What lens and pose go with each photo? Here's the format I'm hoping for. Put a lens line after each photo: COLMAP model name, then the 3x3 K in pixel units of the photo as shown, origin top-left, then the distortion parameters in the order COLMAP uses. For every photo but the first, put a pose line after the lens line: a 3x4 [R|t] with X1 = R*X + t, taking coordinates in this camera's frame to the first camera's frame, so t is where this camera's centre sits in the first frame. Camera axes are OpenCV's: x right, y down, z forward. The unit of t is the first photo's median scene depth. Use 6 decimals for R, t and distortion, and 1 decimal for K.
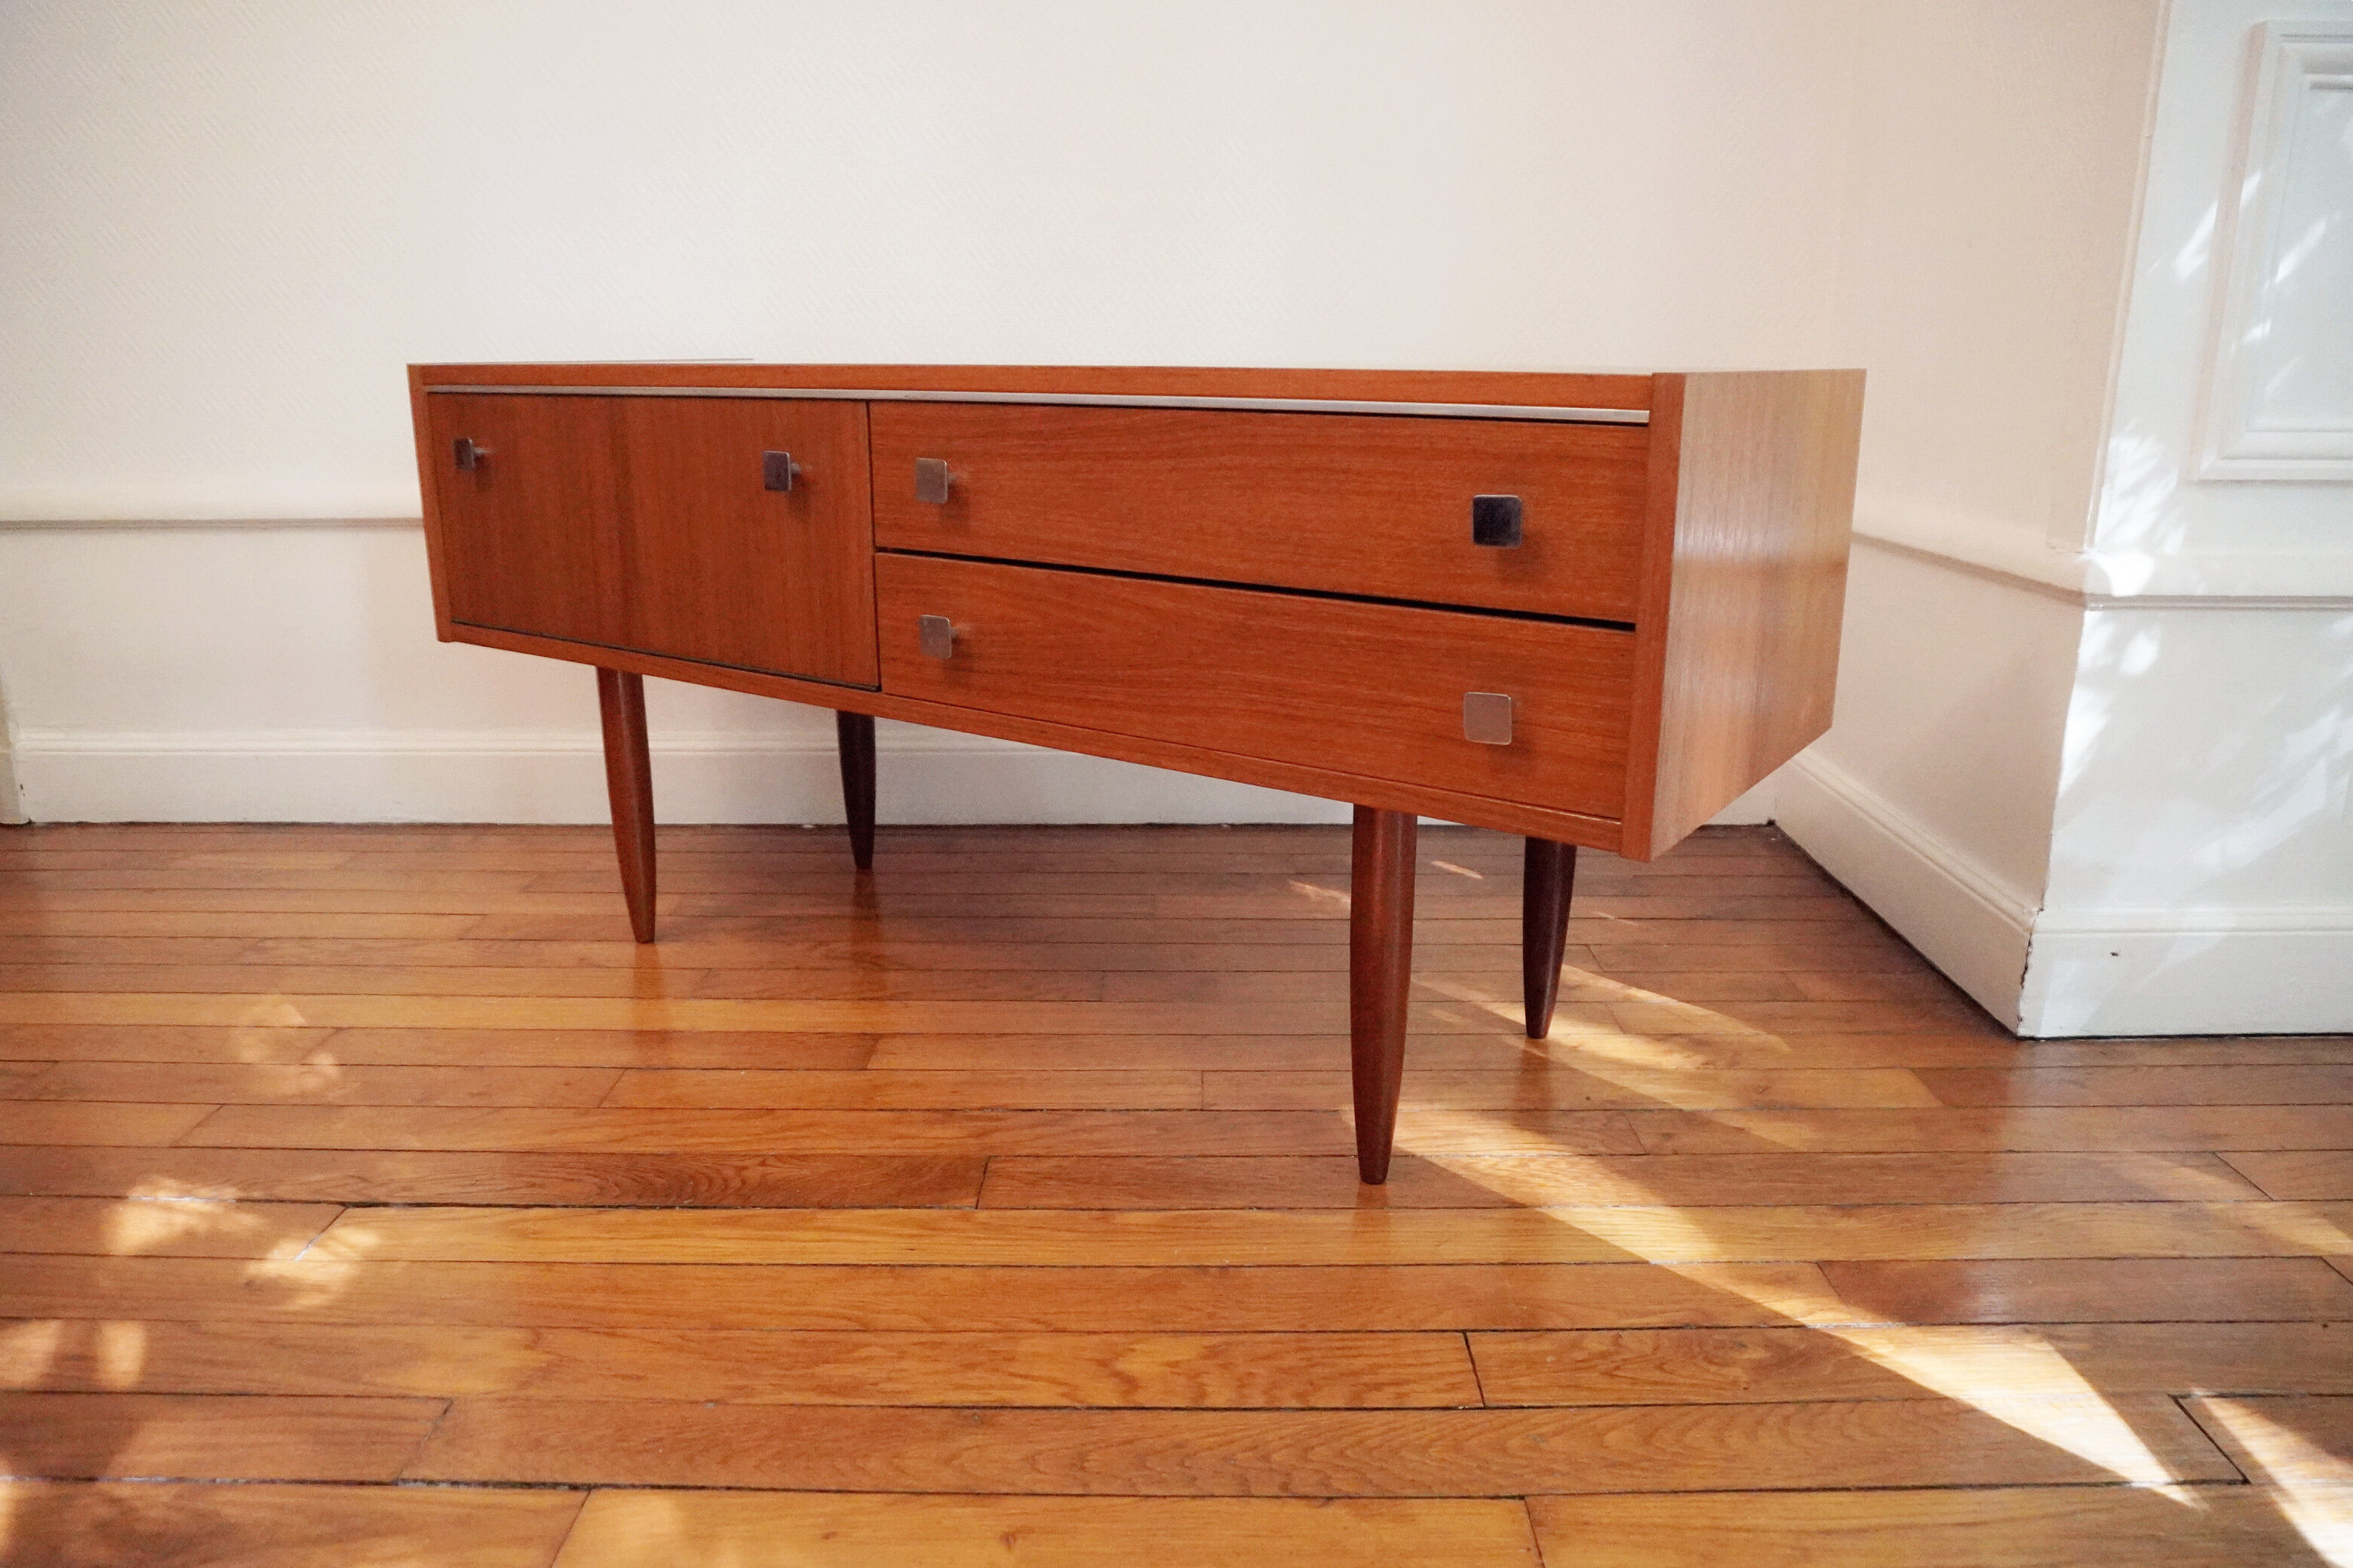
lens RADIAL K [[1653.9, 0, 1176.5], [0, 1653.9, 784.0], [0, 0, 1]] dist [-0.045590, -0.002994]
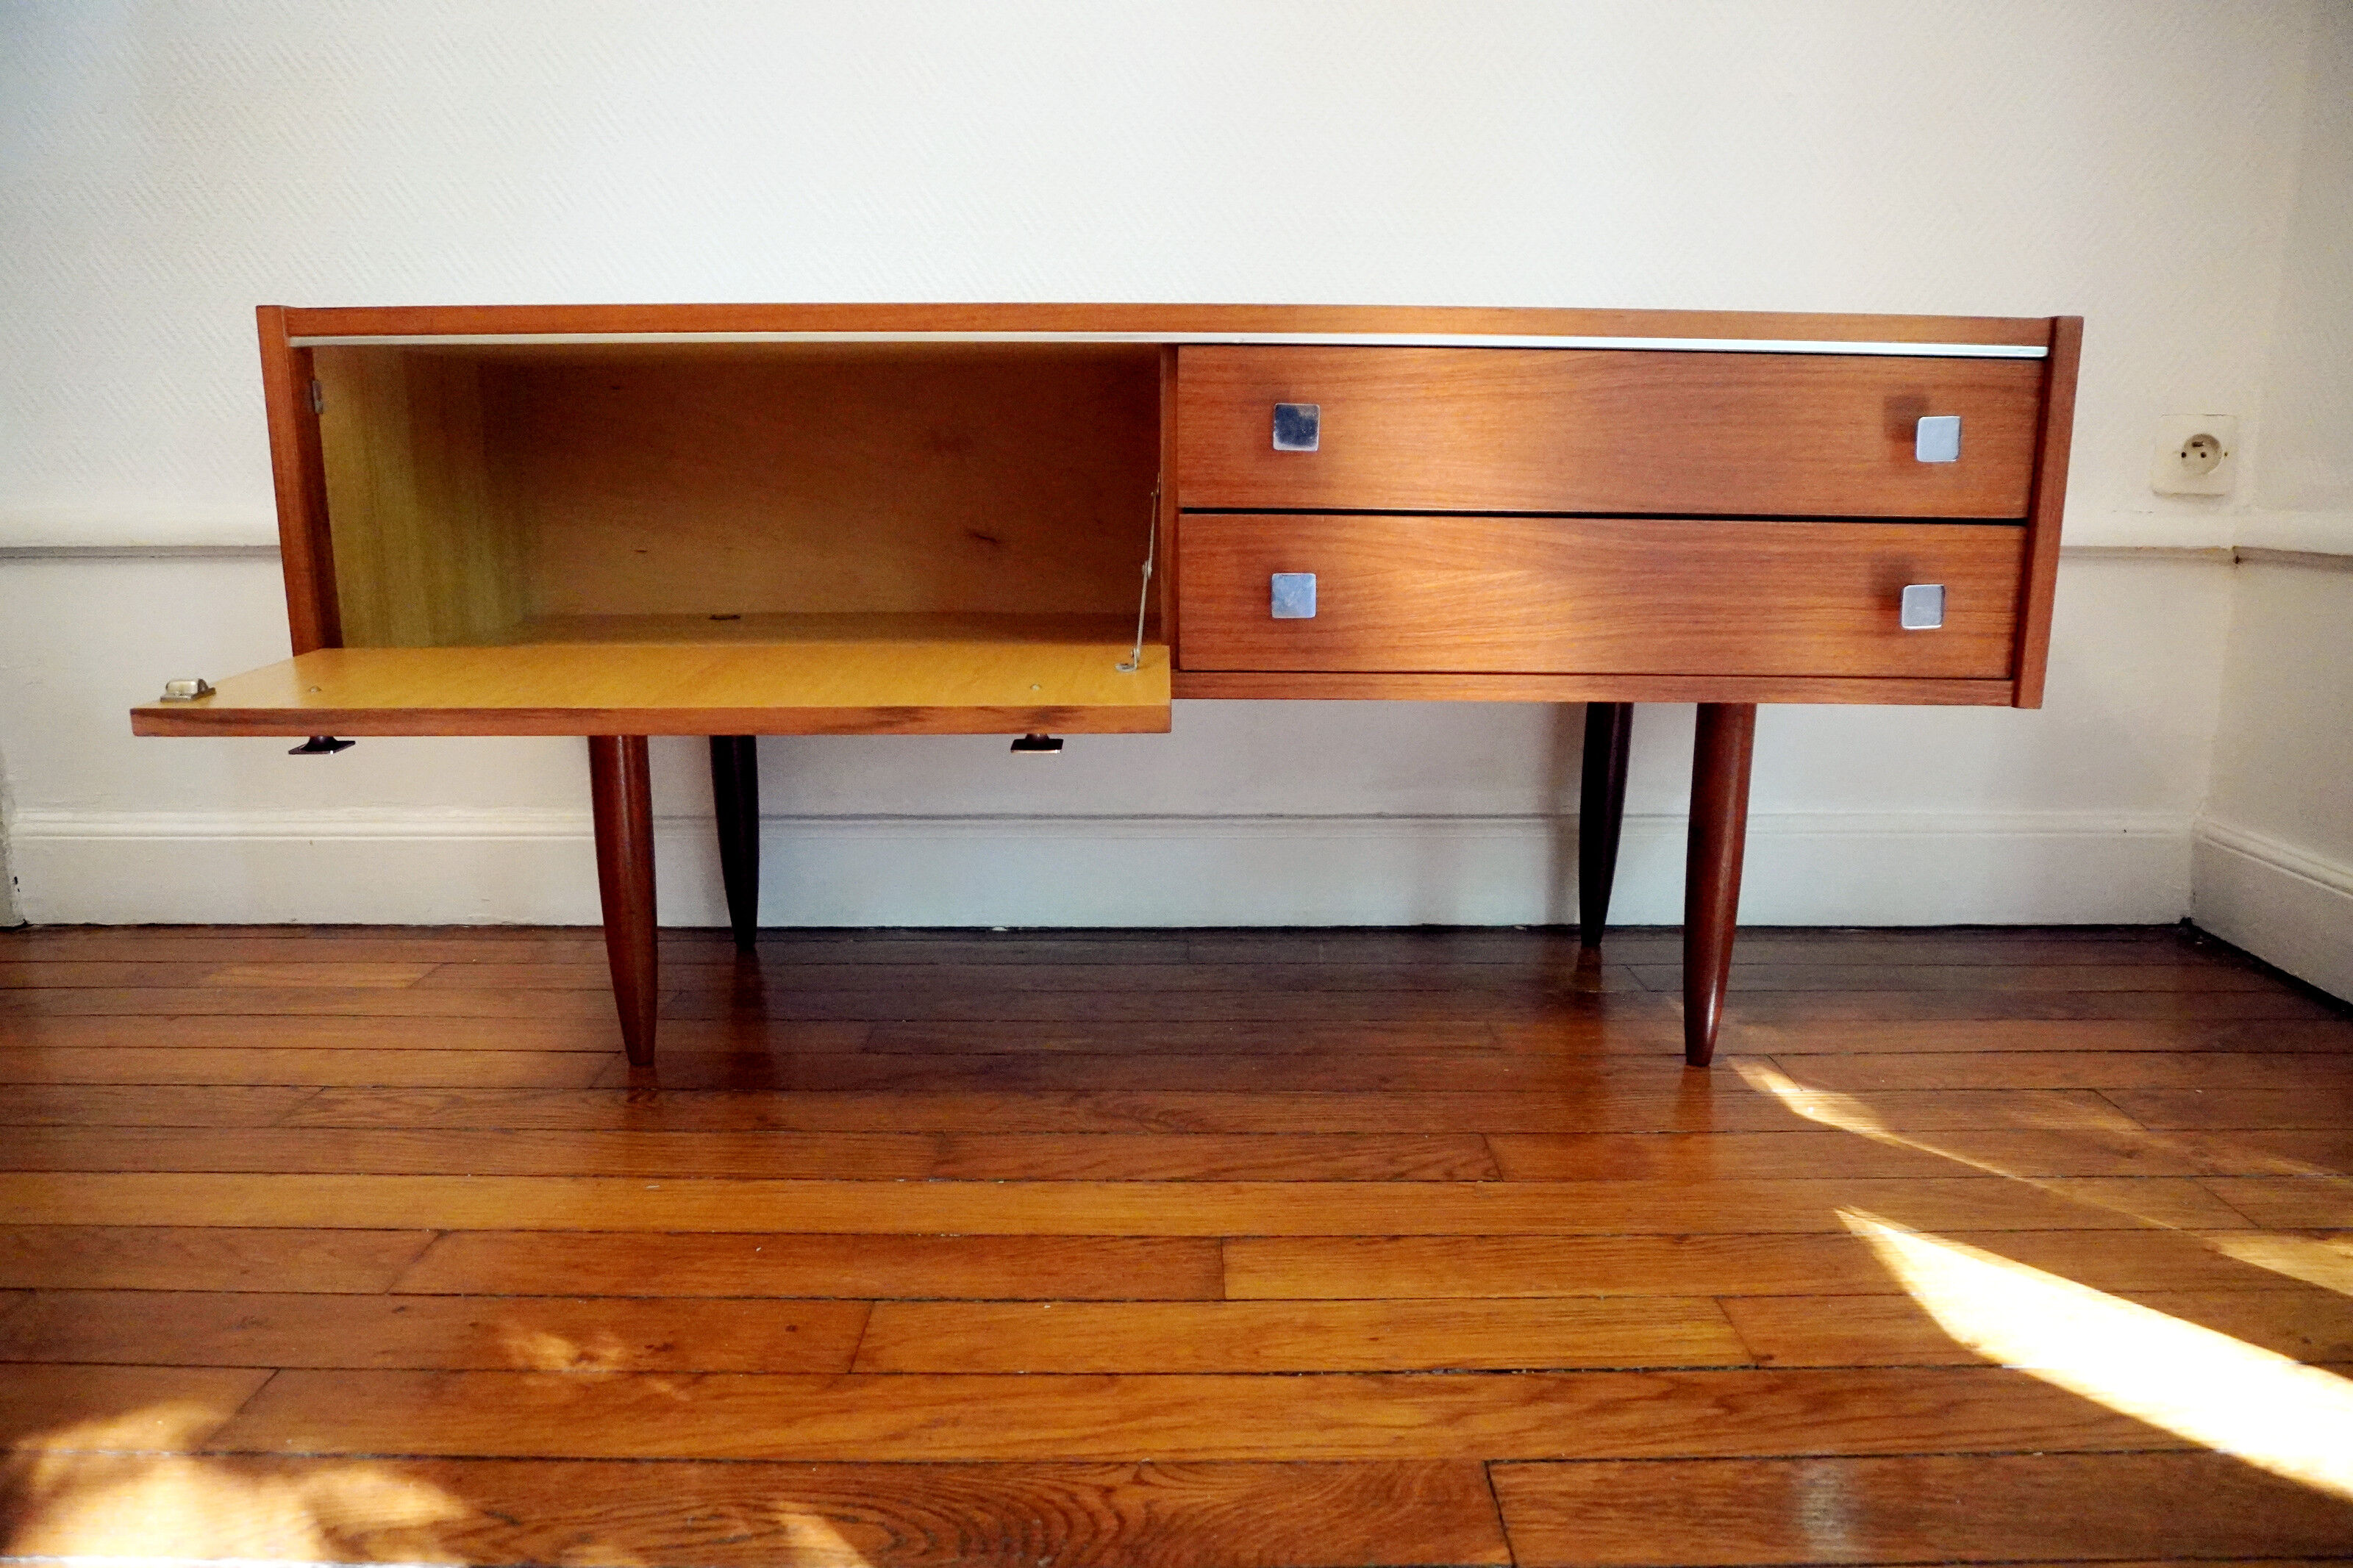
lens RADIAL K [[1608.4, 0, 1176.5], [0, 1608.4, 784.0], [0, 0, 1]] dist [-0.052989, 0.000496]
pose [[0.999992, -0.001618, 0.003718, -0.201761], [0.001816, 0.998548, -0.053837, -0.004079], [-0.003626, 0.053844, 0.998543, 0.314187]]
